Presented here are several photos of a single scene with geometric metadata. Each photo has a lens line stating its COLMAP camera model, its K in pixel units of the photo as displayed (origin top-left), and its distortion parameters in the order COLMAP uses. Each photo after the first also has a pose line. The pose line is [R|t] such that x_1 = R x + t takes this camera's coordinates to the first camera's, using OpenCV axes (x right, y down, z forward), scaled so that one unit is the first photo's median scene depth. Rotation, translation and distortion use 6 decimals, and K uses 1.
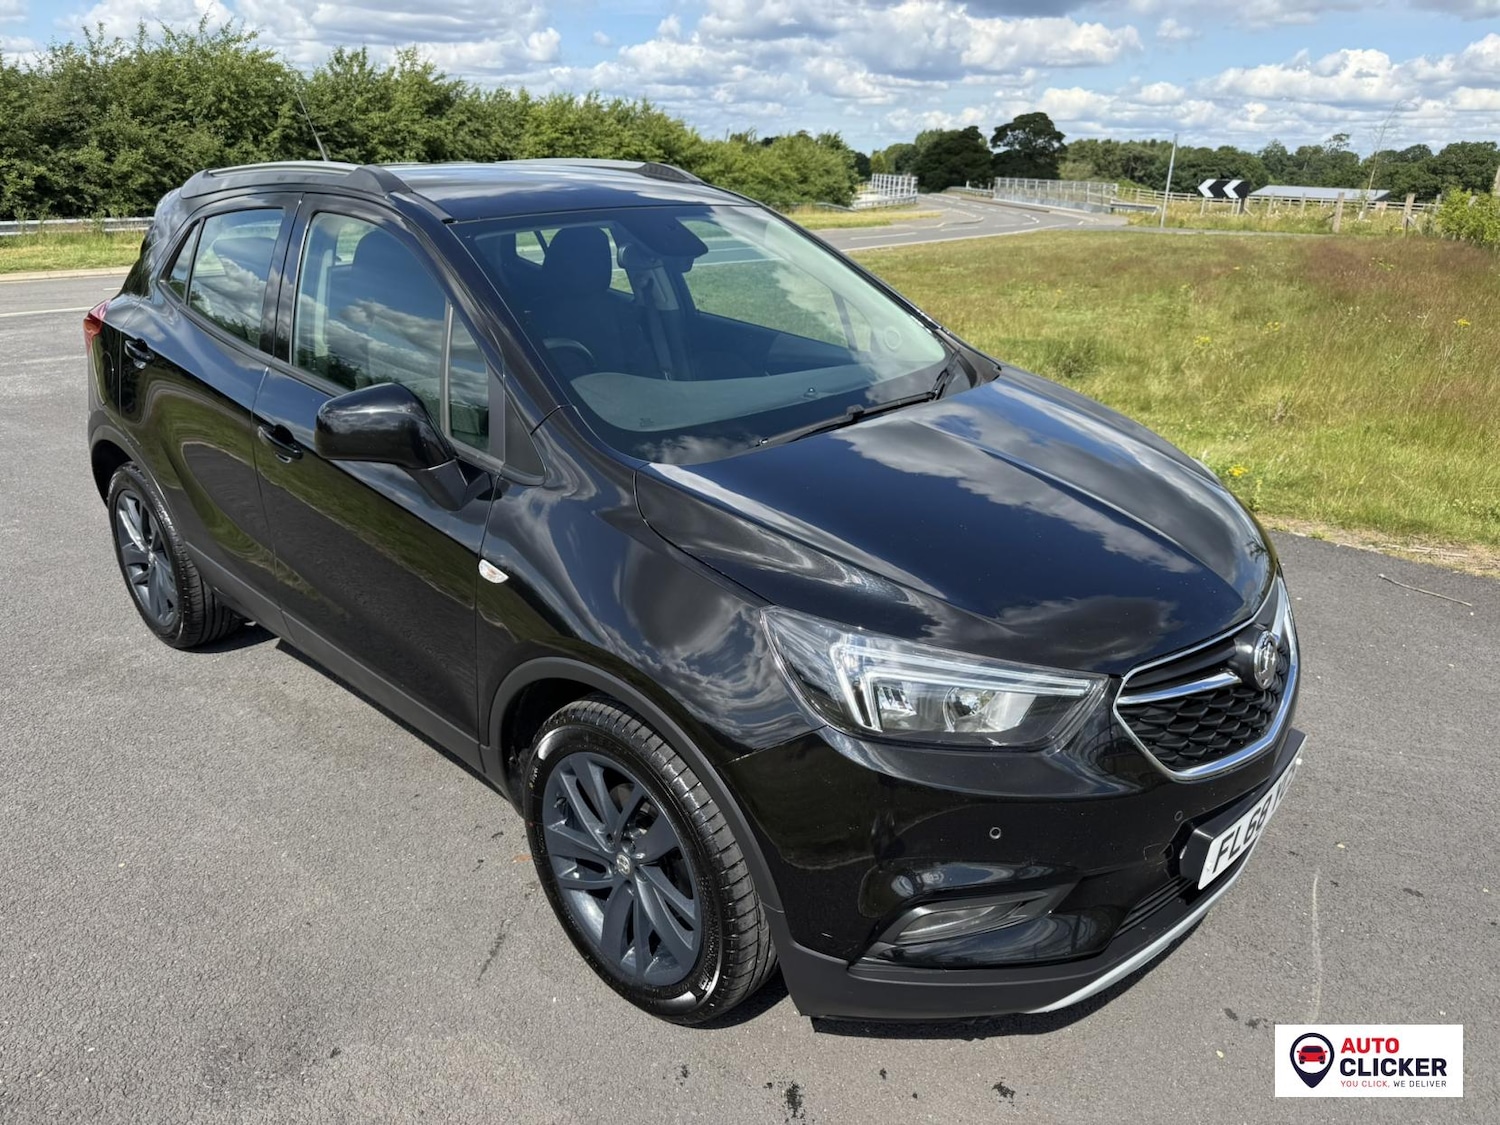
lens RADIAL K [[1073.9, 0, 749.3], [0, 1073.9, 570.4], [0, 0, 1]] dist [0.011382, -0.014138]
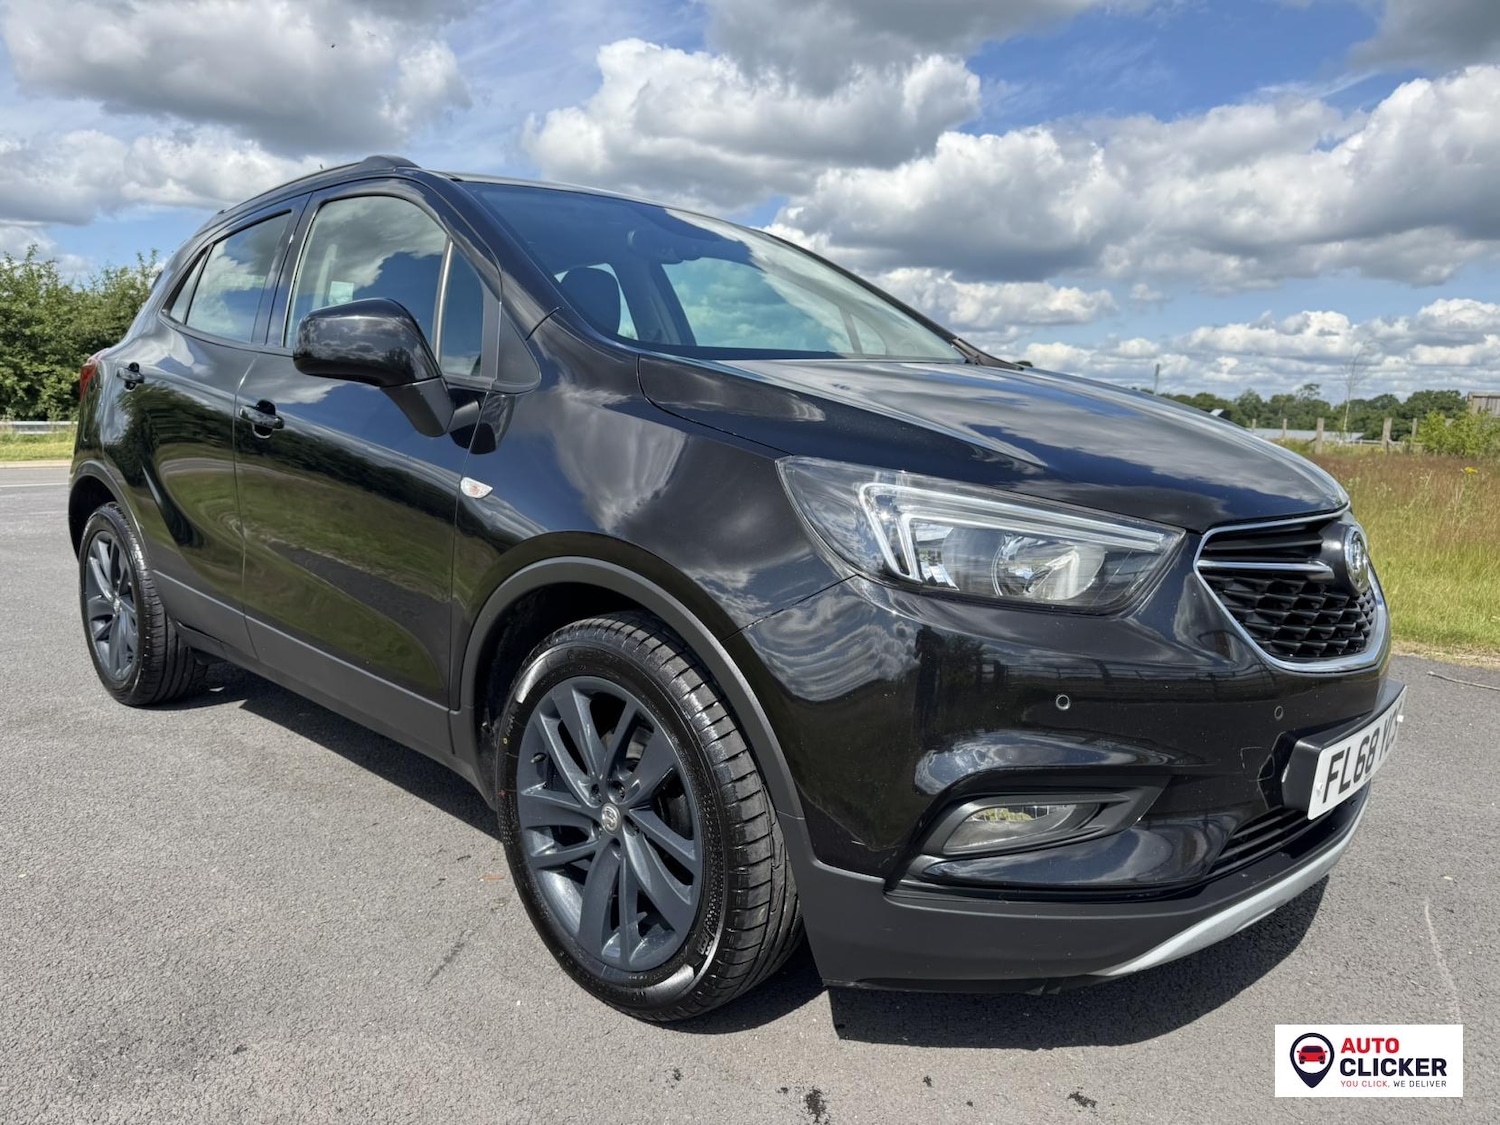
lens RADIAL K [[1073.9, 0, 745.6], [0, 1073.9, 564.7], [0, 0, 1]] dist [0.011382, -0.014138]
pose [[0.999941, 0.009784, -0.004682, -0.008316], [-0.010566, 0.976209, -0.216575, 0.237547], [0.002451, 0.216612, 0.976255, 0.127408]]
